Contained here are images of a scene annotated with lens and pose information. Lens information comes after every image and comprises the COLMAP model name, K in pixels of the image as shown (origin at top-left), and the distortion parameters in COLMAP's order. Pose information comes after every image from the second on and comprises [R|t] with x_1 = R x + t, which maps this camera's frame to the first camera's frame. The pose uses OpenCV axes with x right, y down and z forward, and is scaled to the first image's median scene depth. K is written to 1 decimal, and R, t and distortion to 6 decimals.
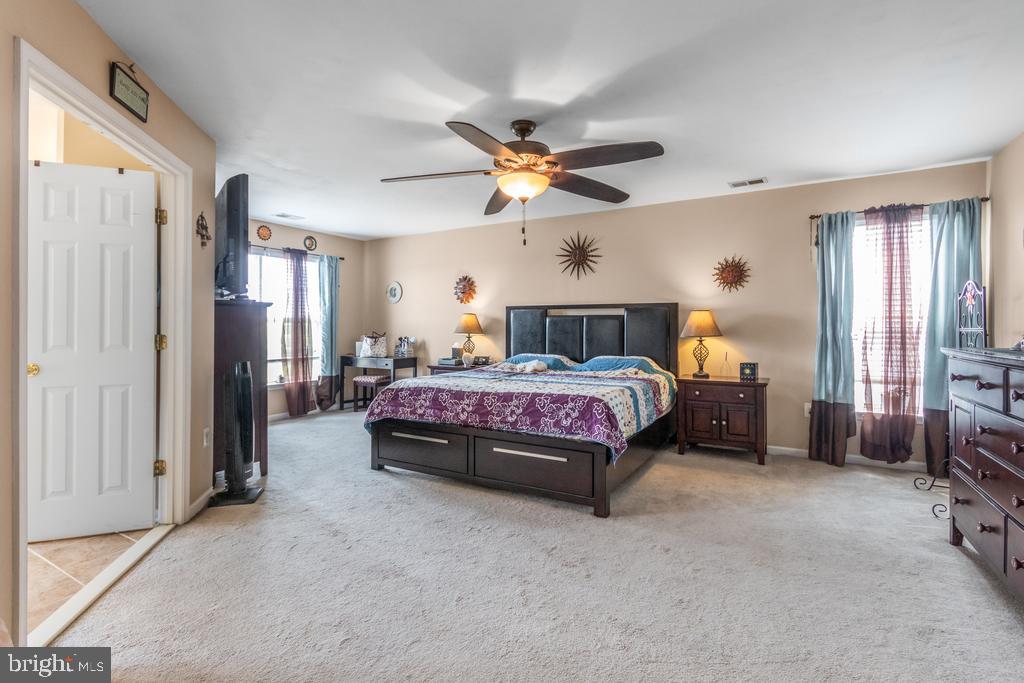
lens RADIAL K [[480.1, 0, 519.3], [0, 480.1, 332.7], [0, 0, 1]] dist [-0.000819, -0.000008]
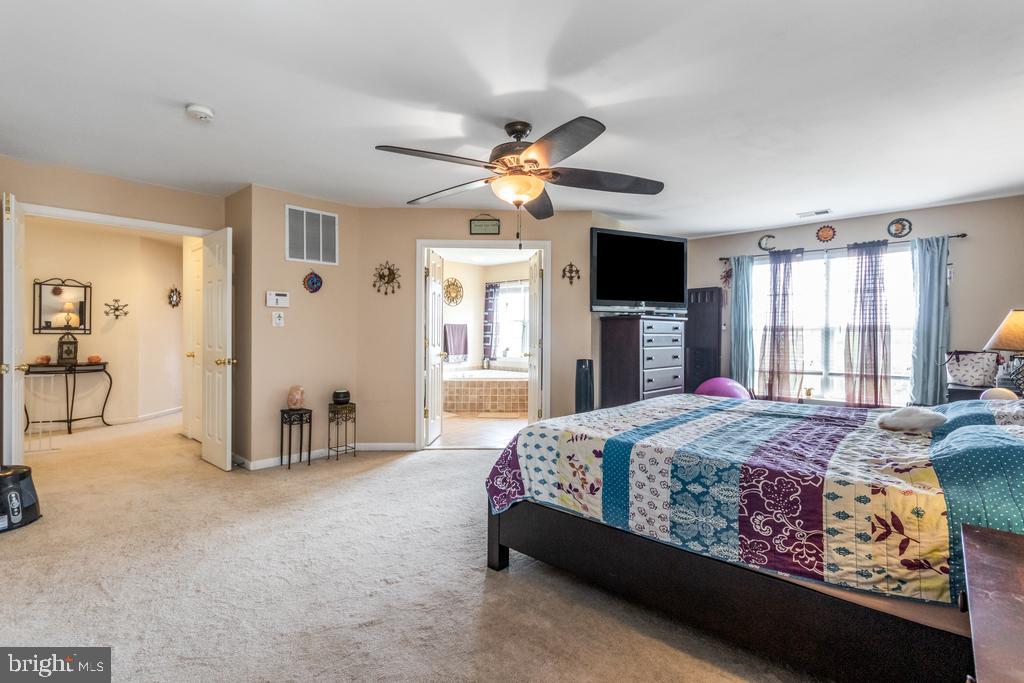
lens RADIAL K [[480.1, 0, 519.5], [0, 480.1, 340.3], [0, 0, 1]] dist [-0.000819, -0.000008]
pose [[-0.200588, 0.004784, -0.979664, 0.467747], [-0.011903, 0.999902, 0.007320, -0.003943], [0.979603, 0.013130, -0.200512, 0.587513]]
